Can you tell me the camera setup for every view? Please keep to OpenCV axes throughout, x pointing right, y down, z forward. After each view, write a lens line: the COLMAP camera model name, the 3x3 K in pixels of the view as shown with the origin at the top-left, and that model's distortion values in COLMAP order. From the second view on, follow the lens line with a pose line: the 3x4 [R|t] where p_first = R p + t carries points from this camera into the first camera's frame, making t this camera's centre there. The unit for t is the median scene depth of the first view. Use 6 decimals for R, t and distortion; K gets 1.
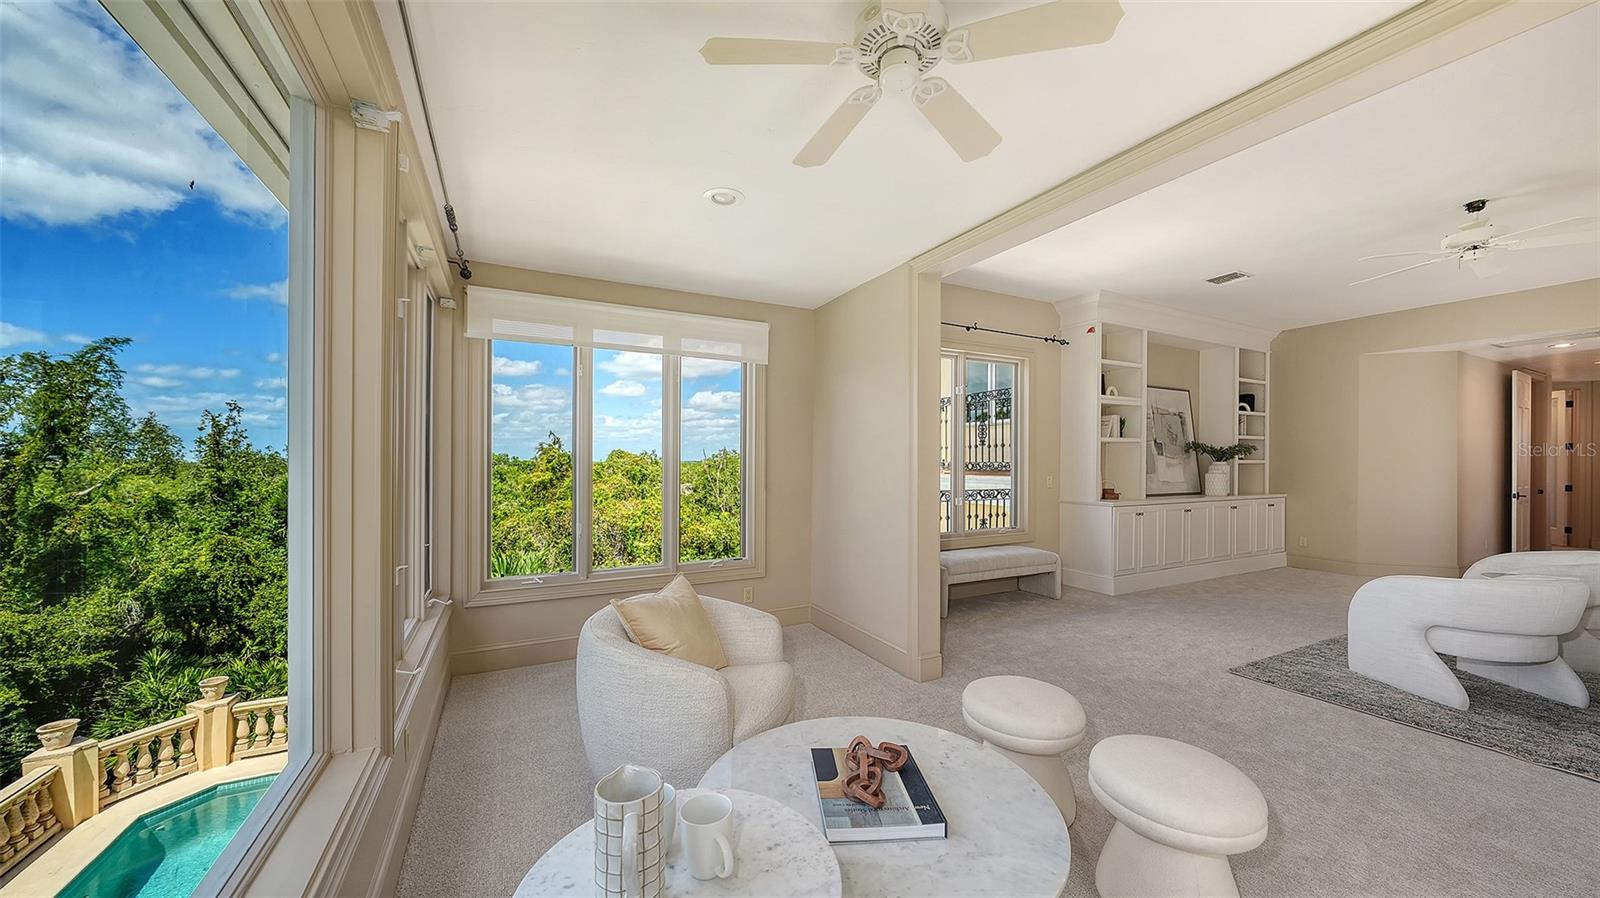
lens RADIAL K [[557.4, 0, 799.9], [0, 557.4, 473.0], [0, 0, 1]] dist [-0.003551, -0.000265]
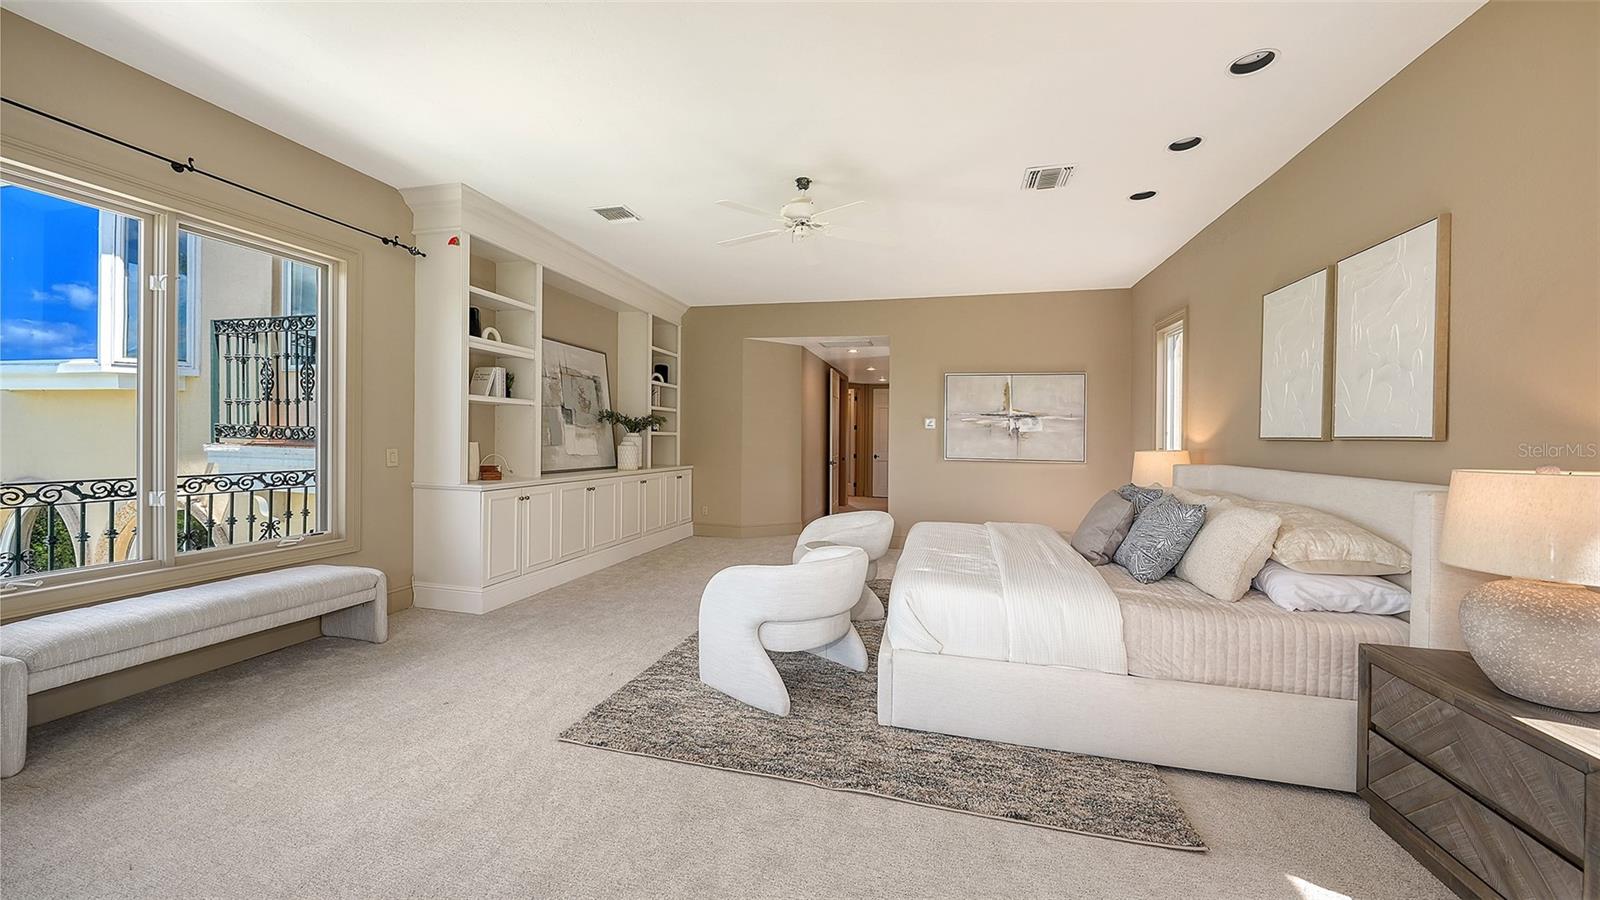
lens RADIAL K [[557.4, 0, 801.7], [0, 557.4, 445.7], [0, 0, 1]] dist [-0.003551, -0.000265]
pose [[0.658463, 0.002154, 0.752610, 0.264017], [-0.003124, 0.999995, -0.000128, 0.000295], [-0.752607, -0.002267, 0.658466, 0.192254]]
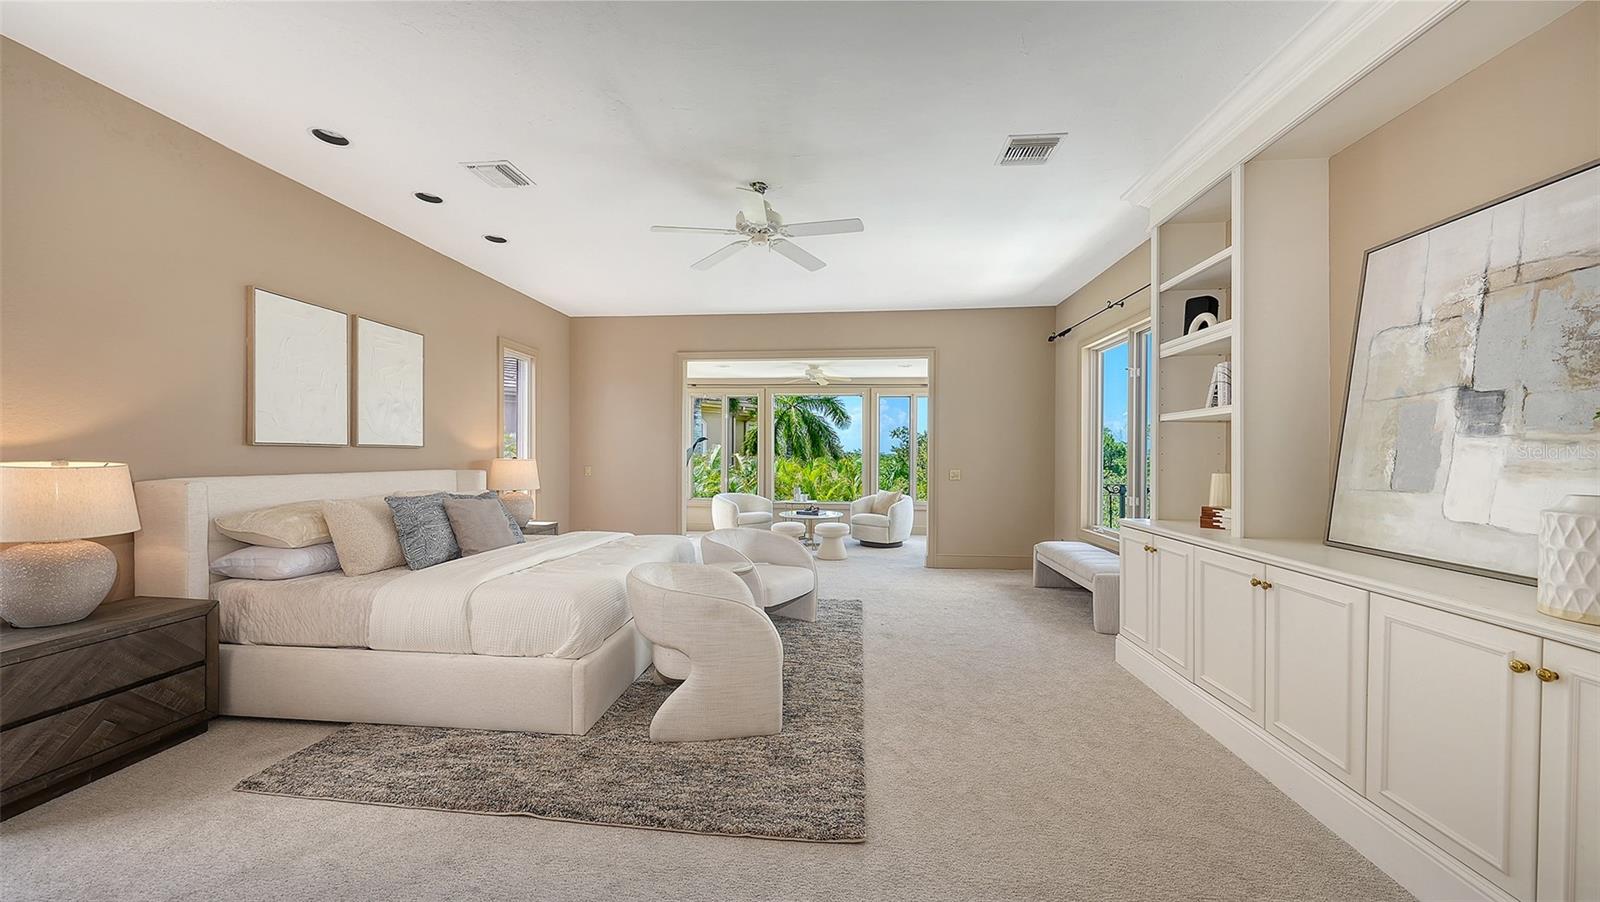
lens RADIAL K [[569.4, 0, 801.1], [0, 569.4, 451.9], [0, 0, 1]] dist [-0.000038, -0.000006]
pose [[-0.526679, -0.004714, -0.850051, 1.176678], [-0.024431, 0.999655, 0.009593, -0.018040], [0.849713, 0.025820, -0.526612, 0.924230]]
